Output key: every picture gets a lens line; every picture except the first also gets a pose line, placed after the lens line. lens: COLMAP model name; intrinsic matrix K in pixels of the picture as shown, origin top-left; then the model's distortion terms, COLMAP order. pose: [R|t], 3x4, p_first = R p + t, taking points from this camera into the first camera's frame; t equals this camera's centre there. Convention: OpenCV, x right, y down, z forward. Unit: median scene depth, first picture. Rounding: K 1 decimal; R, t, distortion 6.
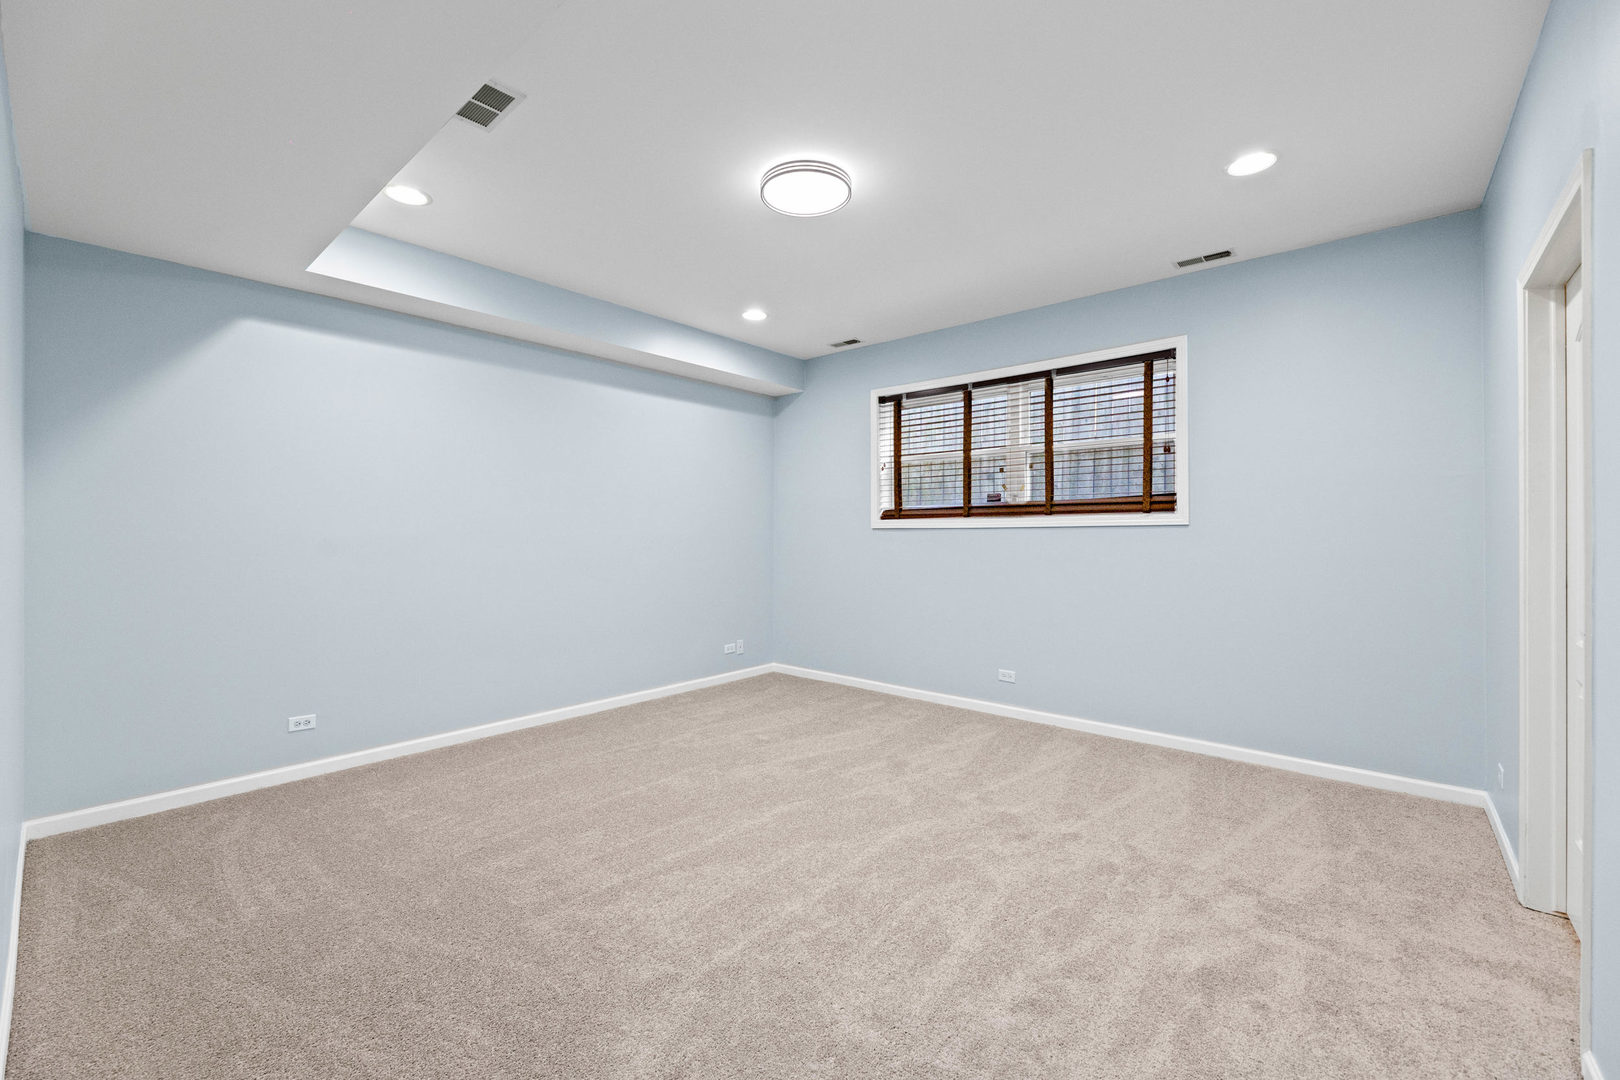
lens RADIAL K [[649.4, 0, 802.5], [0, 649.4, 544.0], [0, 0, 1]] dist [-0.000915, -0.000223]
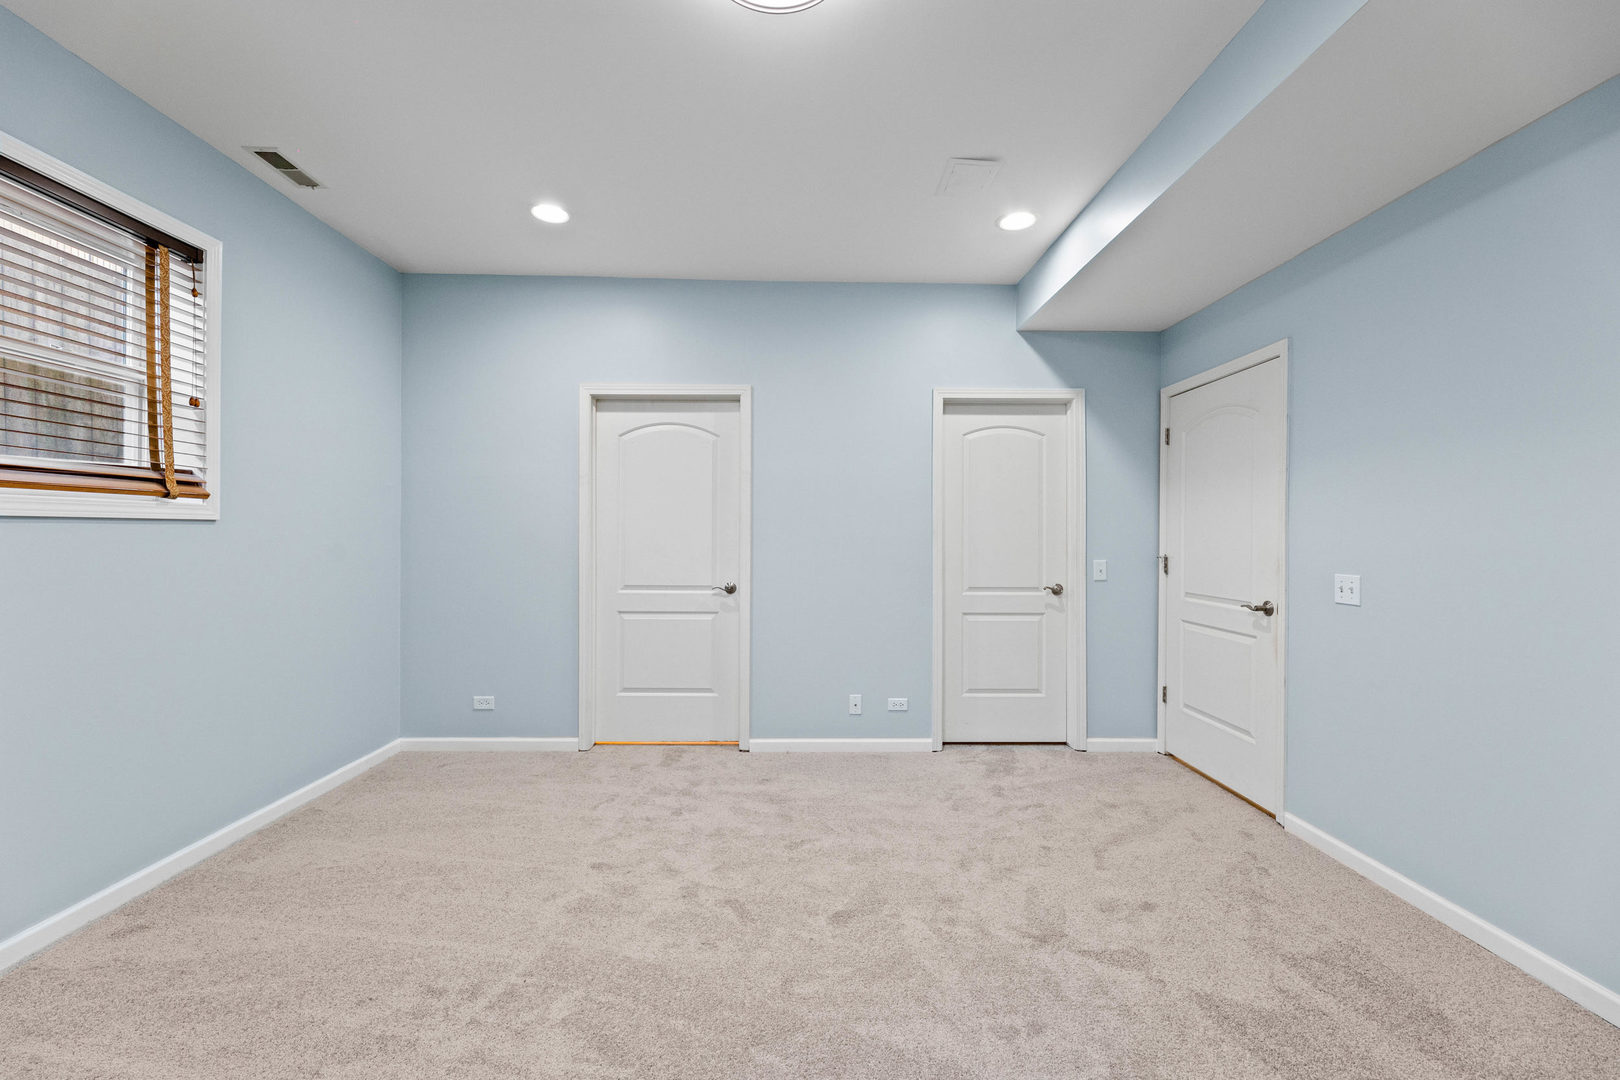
lens RADIAL K [[649.4, 0, 802.5], [0, 649.4, 544.0], [0, 0, 1]] dist [-0.000915, -0.000223]
pose [[-0.666605, -0.013673, 0.745286, -0.335648], [0.000583, 0.999822, 0.018864, -0.016516], [-0.745411, 0.013009, -0.666479, 1.027749]]
